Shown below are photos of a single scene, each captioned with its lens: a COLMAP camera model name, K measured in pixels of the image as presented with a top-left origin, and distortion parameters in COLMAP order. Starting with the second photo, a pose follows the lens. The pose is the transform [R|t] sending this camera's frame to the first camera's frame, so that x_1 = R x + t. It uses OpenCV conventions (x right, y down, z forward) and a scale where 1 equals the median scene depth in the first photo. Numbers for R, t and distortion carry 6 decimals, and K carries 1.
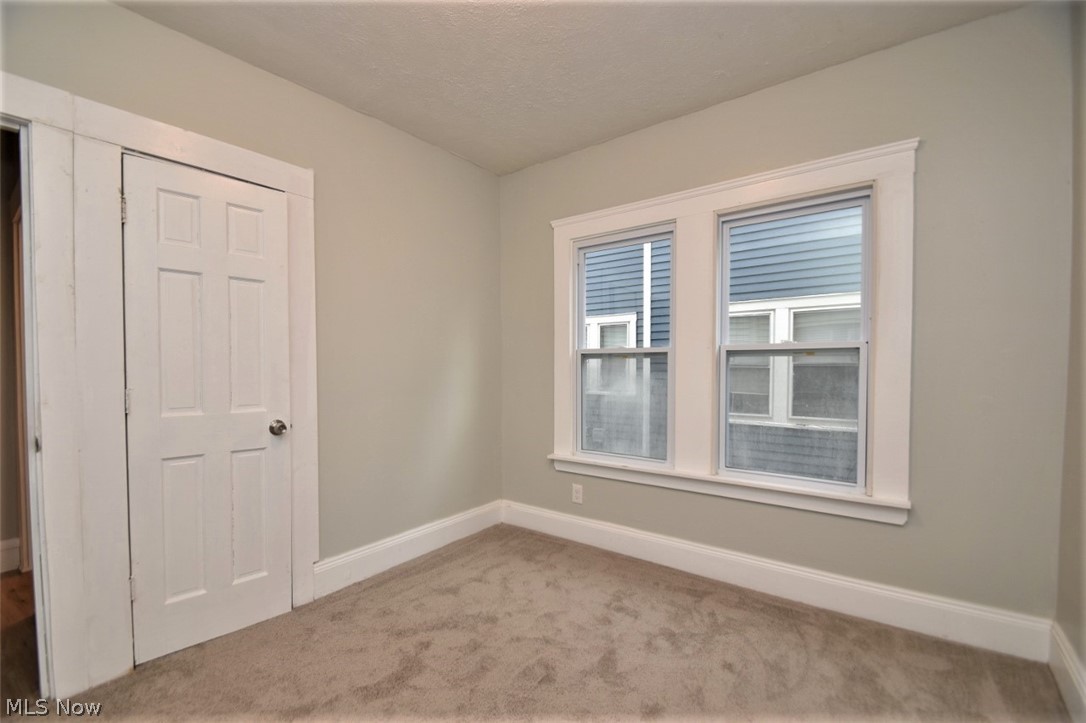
lens RADIAL K [[506.0, 0, 541.4], [0, 506.0, 373.0], [0, 0, 1]] dist [-0.001248, -0.000884]
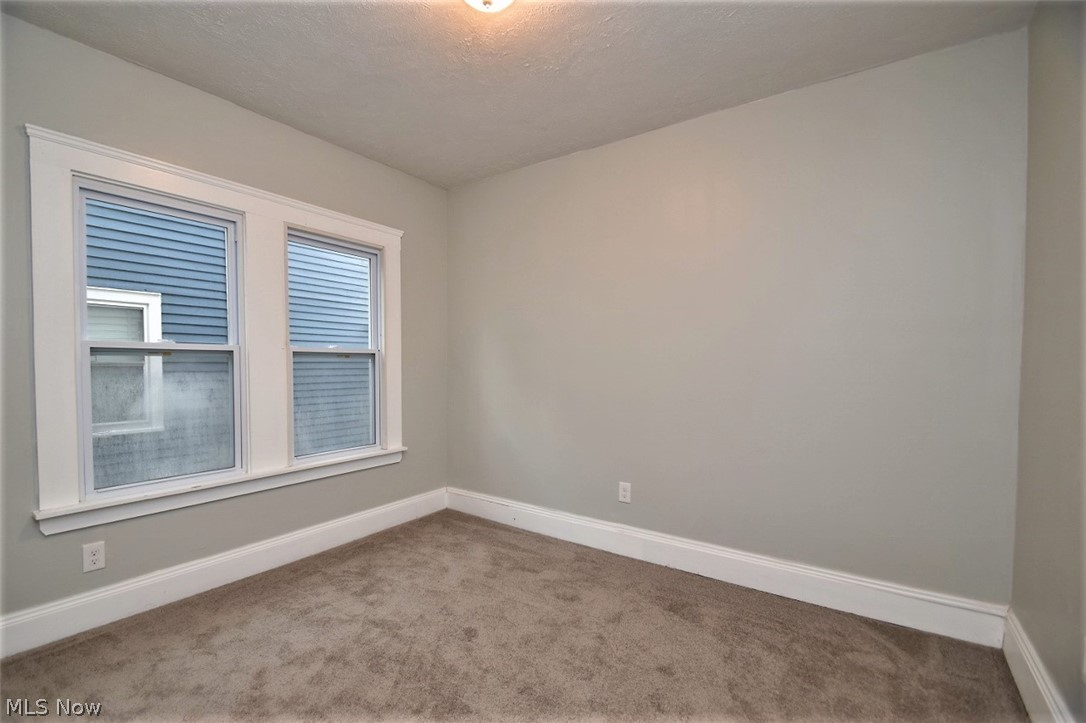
lens RADIAL K [[506.0, 0, 541.4], [0, 506.0, 373.0], [0, 0, 1]] dist [-0.001248, -0.000884]
pose [[-0.113418, -0.010319, 0.993494, -0.716666], [0.013134, 0.999843, 0.011884, -0.003526], [-0.993461, 0.014396, -0.113265, 0.529852]]
